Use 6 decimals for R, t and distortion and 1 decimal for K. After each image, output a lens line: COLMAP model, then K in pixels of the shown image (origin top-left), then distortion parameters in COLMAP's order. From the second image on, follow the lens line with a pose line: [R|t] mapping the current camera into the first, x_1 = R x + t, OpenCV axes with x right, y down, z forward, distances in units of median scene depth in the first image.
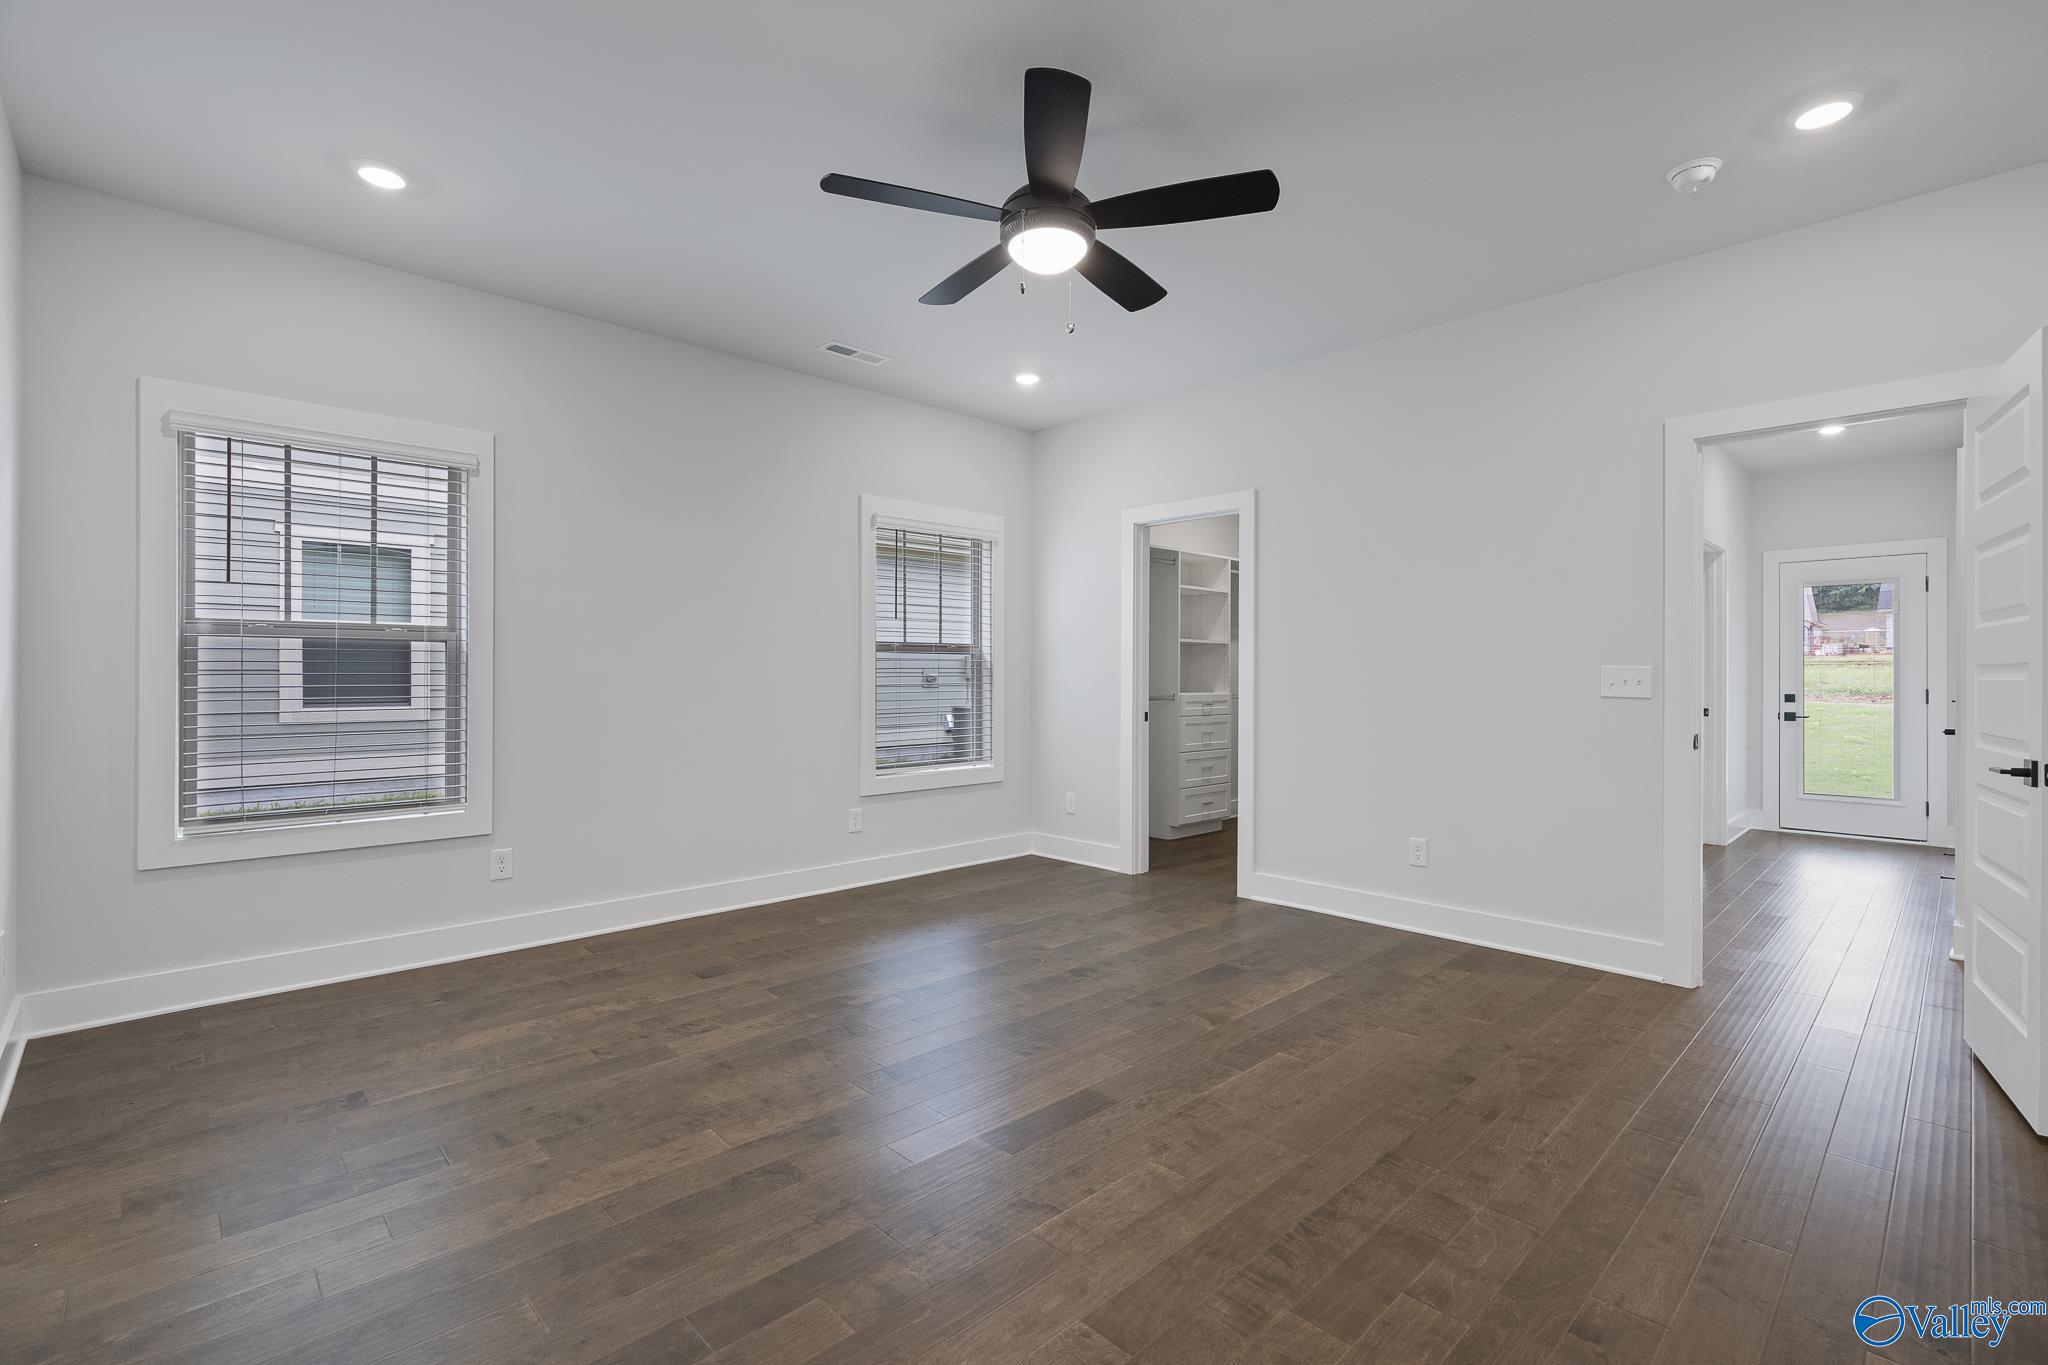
lens RADIAL K [[927.9, 0, 1024.5], [0, 927.9, 674.6], [0, 0, 1]] dist [-0.000955, 0.000216]
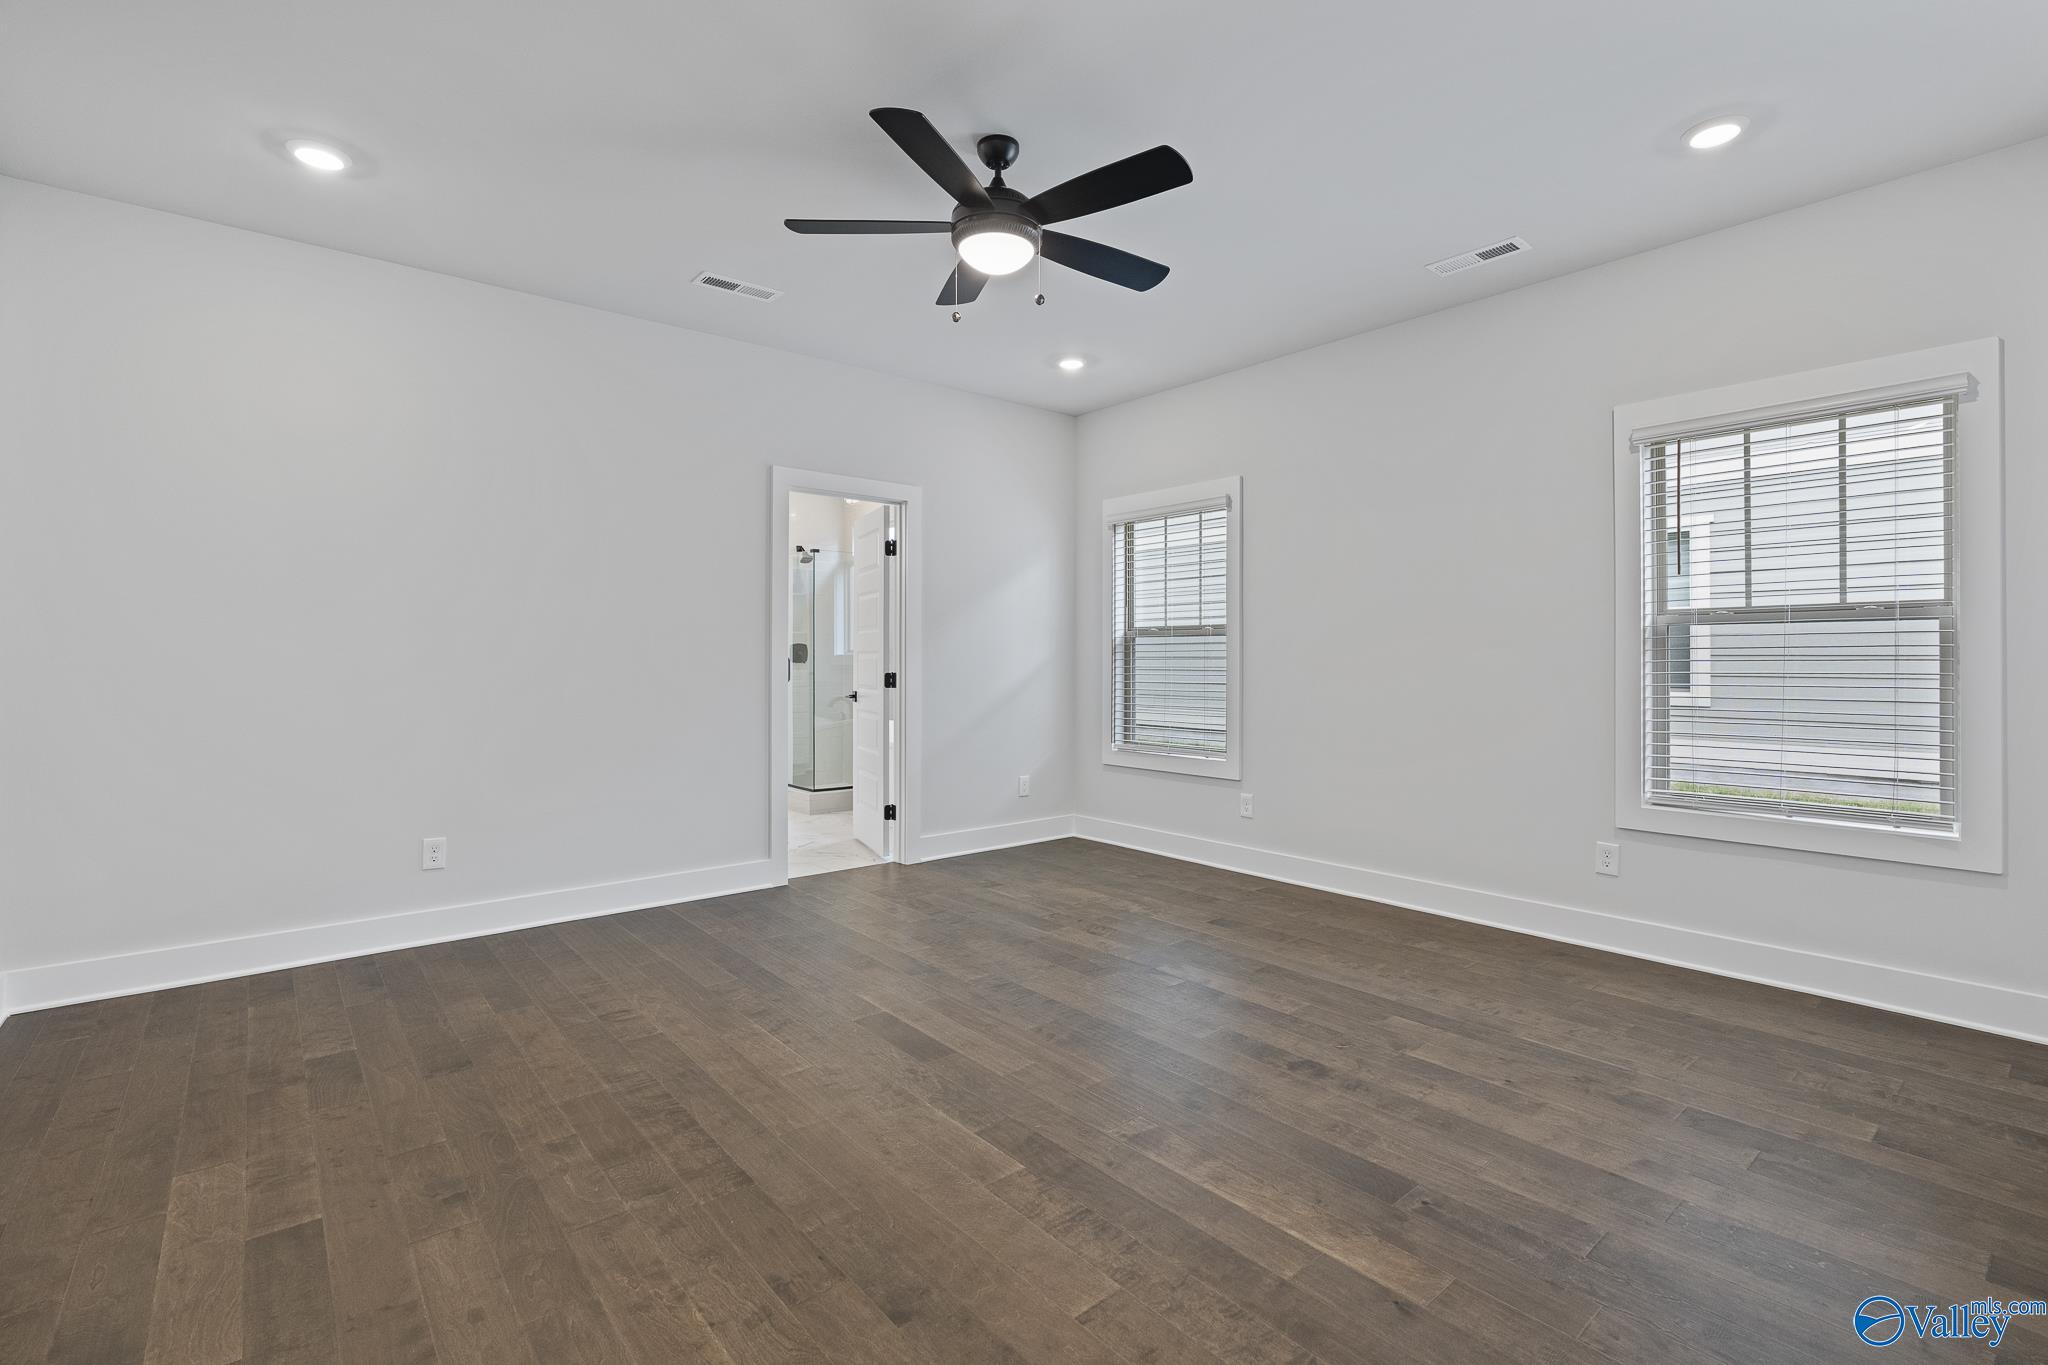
lens RADIAL K [[943.6, 0, 1012.5], [0, 943.6, 673.3], [0, 0, 1]] dist [-0.001294, 0.000512]
pose [[-0.096653, 0.008416, -0.995283, 0.990754], [0.003679, 0.999960, 0.008099, 0.013004], [0.995311, -0.002879, -0.096680, 1.042541]]
